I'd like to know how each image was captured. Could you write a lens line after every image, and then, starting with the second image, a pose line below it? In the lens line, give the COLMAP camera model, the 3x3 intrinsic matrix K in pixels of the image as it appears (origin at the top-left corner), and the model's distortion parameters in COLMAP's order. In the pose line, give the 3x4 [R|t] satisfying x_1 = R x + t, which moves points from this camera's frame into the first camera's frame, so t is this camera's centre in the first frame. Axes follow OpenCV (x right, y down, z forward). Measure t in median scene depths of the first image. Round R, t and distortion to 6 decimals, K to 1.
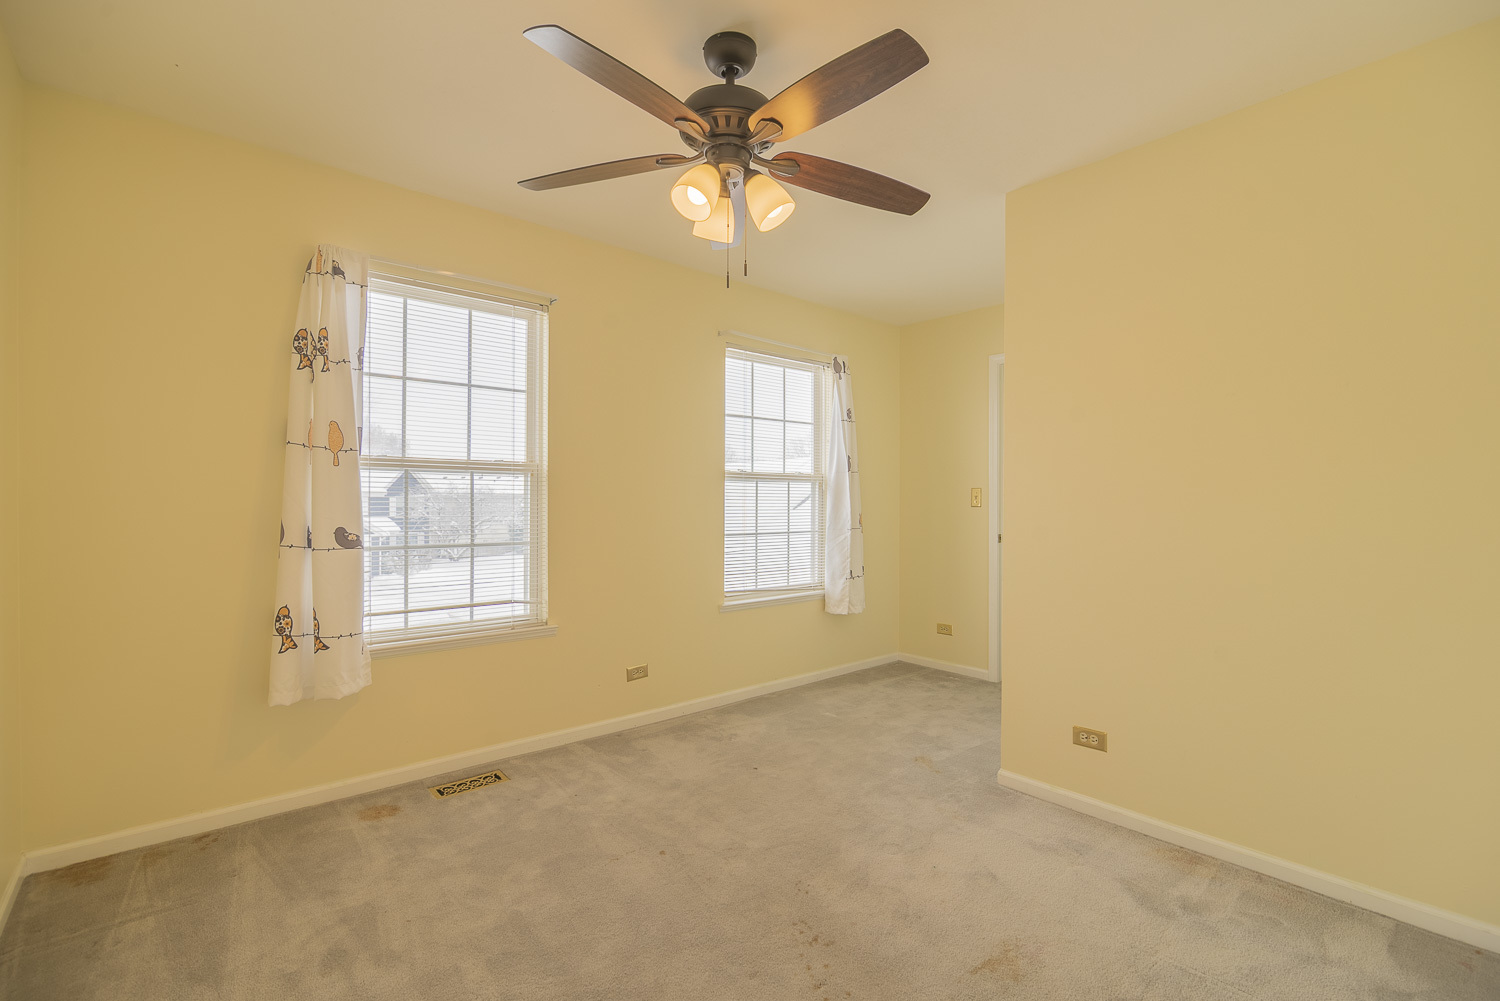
lens RADIAL K [[669.9, 0, 750.0], [0, 669.9, 500.5], [0, 0, 1]] dist [-0.008316, -0.000329]
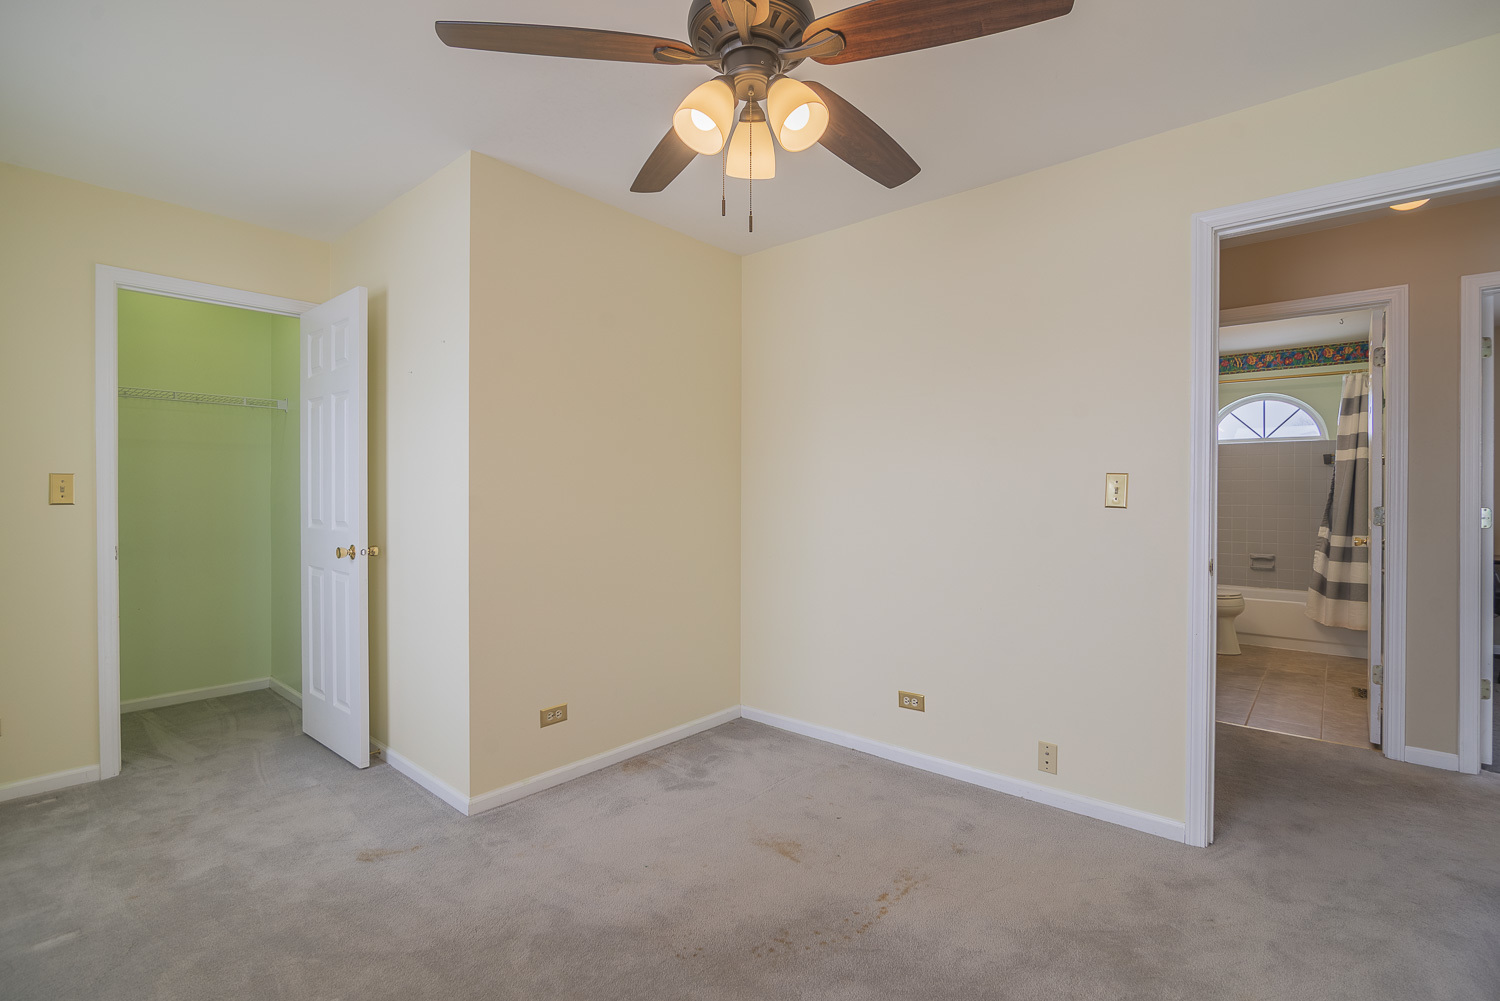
lens RADIAL K [[686.2, 0, 752.6], [0, 686.2, 491.5], [0, 0, 1]] dist [-0.005112, -0.000387]
pose [[-0.137280, 0.000420, 0.990532, -0.294818], [-0.000363, 1.000000, -0.000474, -0.002458], [-0.990532, -0.000425, -0.137279, 0.386064]]
